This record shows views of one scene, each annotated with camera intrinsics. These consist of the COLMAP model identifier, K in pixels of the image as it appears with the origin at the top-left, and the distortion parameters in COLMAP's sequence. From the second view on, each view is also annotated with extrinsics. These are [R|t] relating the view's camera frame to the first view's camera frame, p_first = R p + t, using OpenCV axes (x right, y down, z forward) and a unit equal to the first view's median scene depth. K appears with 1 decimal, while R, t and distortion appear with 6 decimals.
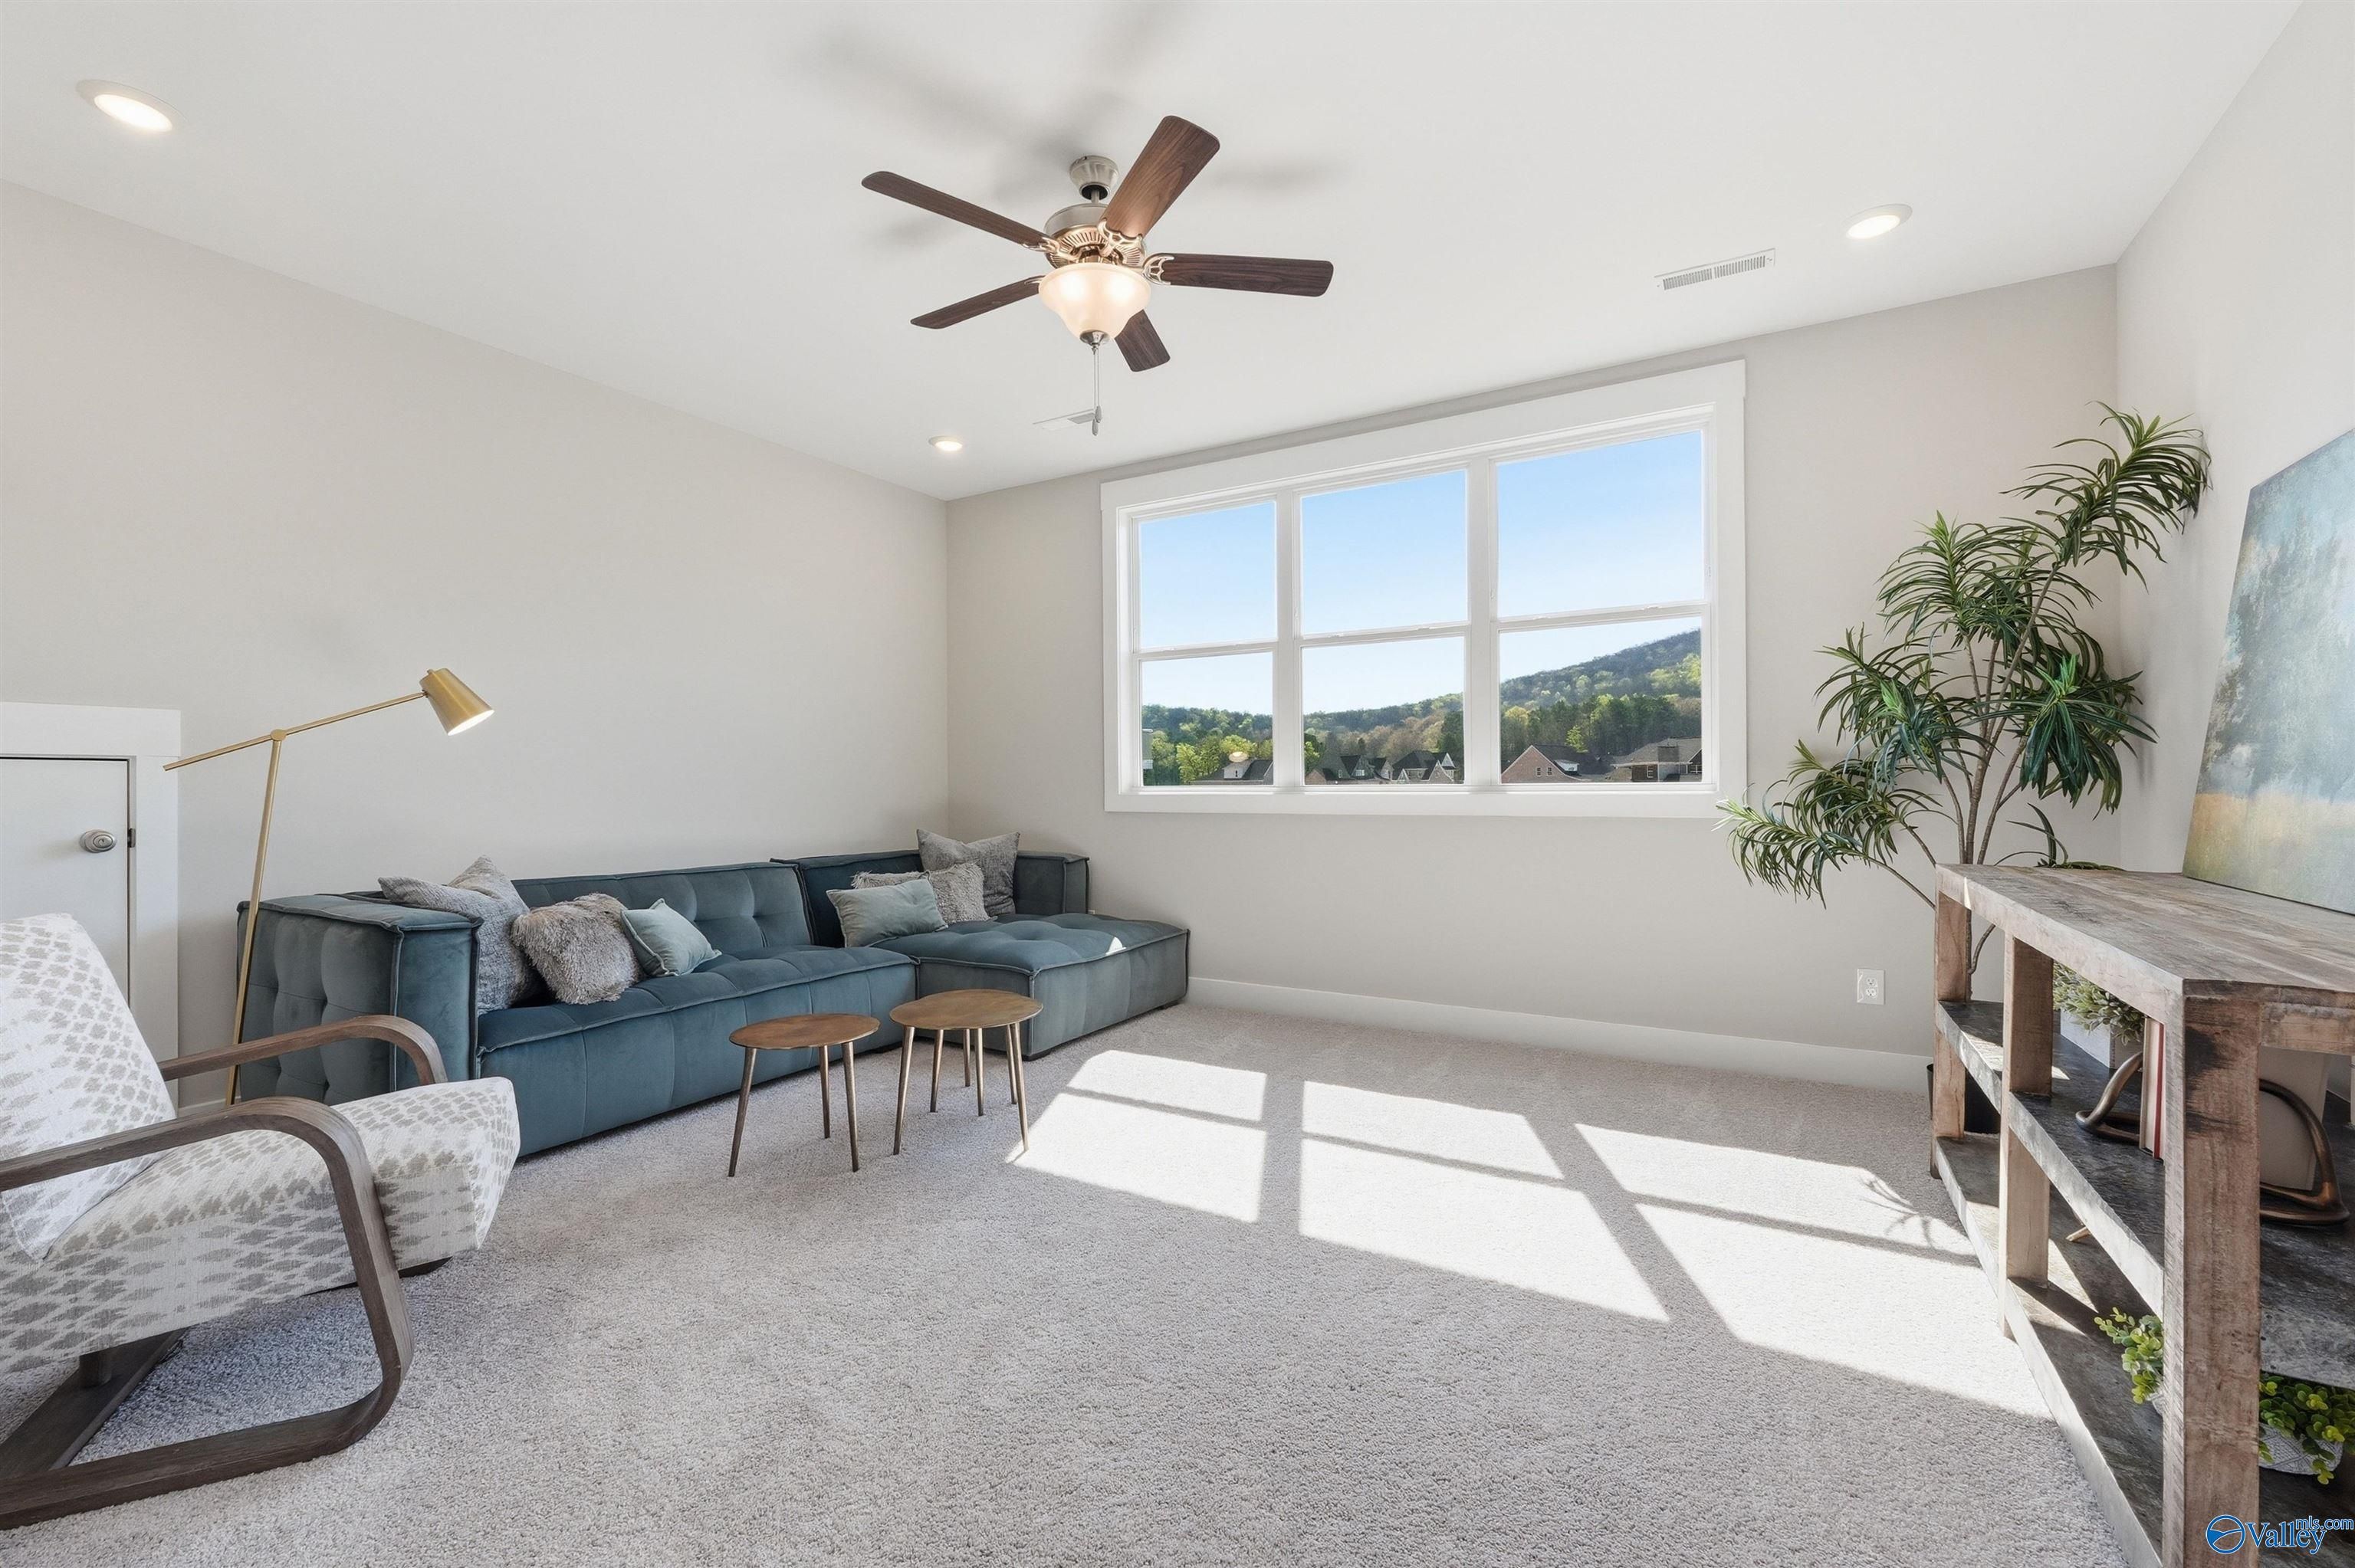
lens RADIAL K [[1006.2, 0, 1167.3], [0, 1006.2, 787.7], [0, 0, 1]] dist [0.000183, -0.000027]
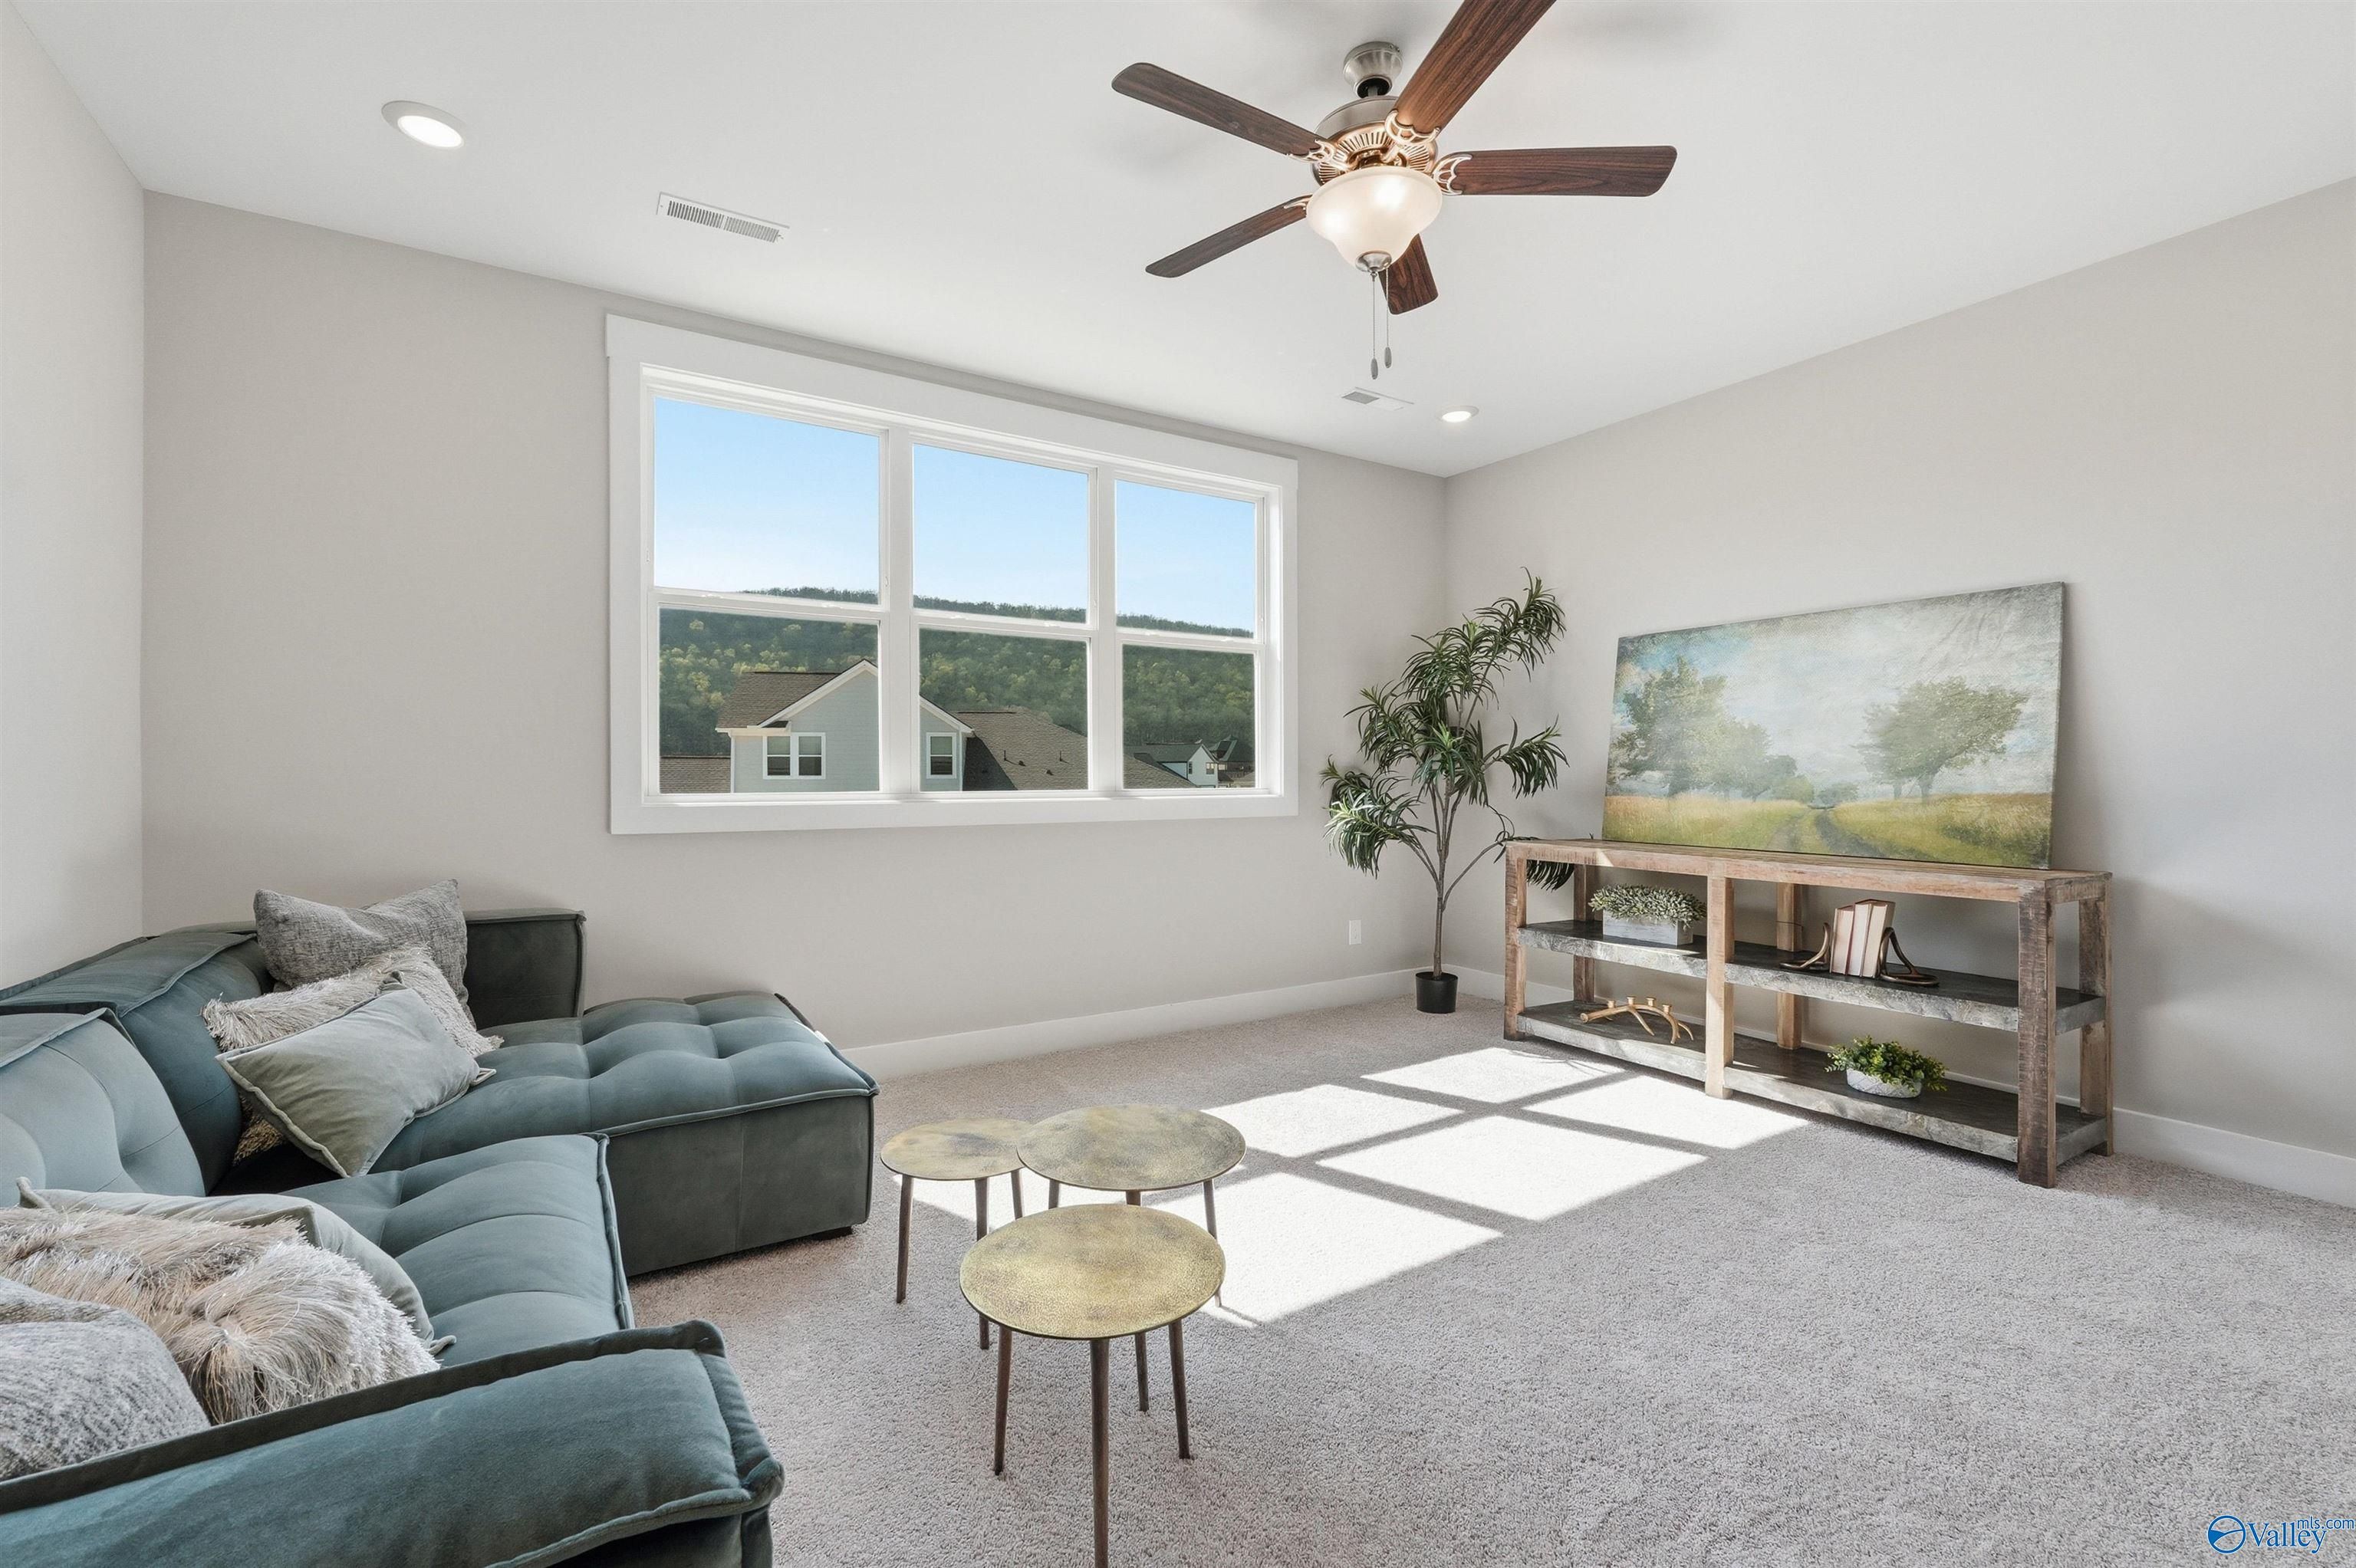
lens RADIAL K [[1006.7, 0, 1170.6], [0, 1006.7, 772.4], [0, 0, 1]] dist [0.000183, -0.000027]
pose [[0.469141, 0.000601, 0.883123, -0.643935], [0.000410, 1.000000, -0.000899, -0.022970], [-0.883123, 0.000784, 0.469141, 0.536744]]
